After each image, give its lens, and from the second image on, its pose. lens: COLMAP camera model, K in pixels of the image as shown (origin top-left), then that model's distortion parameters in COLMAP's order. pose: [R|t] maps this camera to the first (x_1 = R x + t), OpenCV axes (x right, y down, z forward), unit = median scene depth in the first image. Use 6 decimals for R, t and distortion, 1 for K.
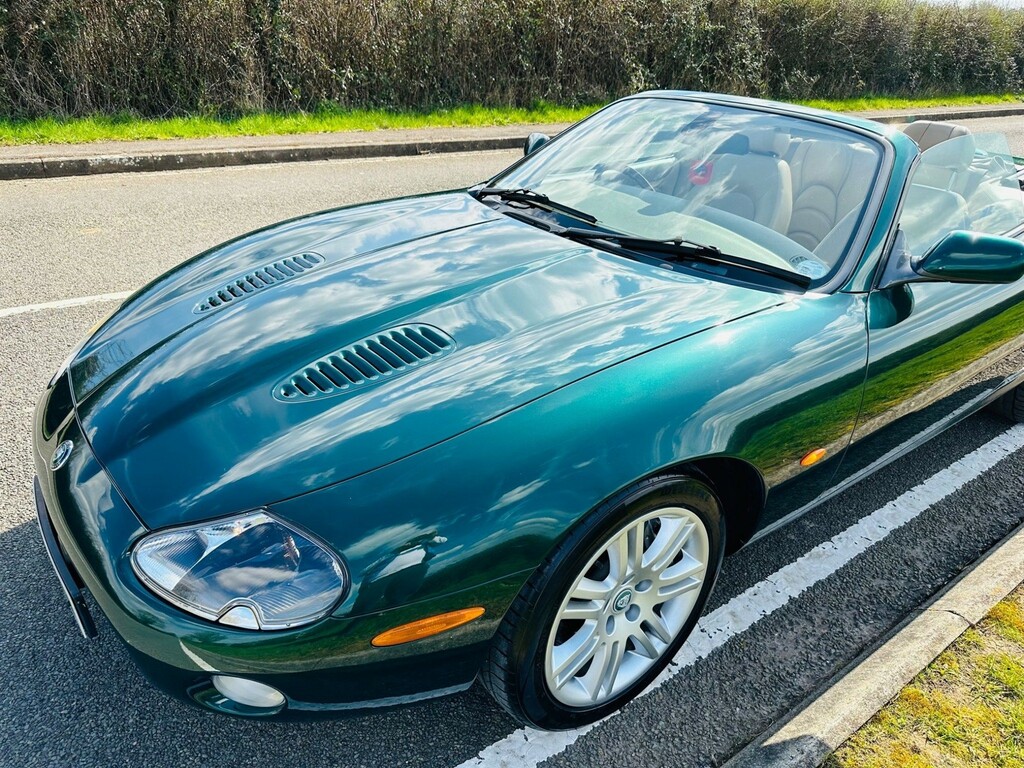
lens RADIAL K [[719.2, 0, 510.9], [0, 719.2, 382.3], [0, 0, 1]] dist [-0.012273, -0.005449]
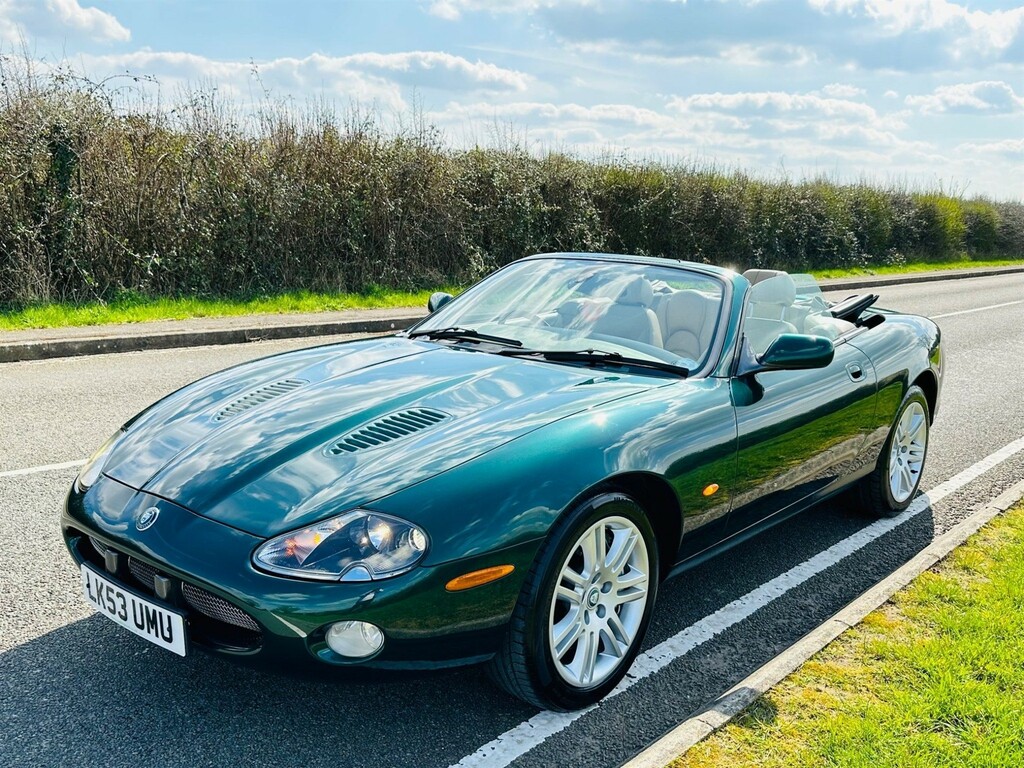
lens RADIAL K [[878.0, 0, 516.7], [0, 878.0, 369.1], [0, 0, 1]] dist [0.153357, -0.411492]
pose [[0.976830, -0.044681, 0.209299, -0.047658], [0.101120, 0.958273, -0.267372, 0.050297], [-0.188619, 0.282342, 0.940588, -0.098141]]
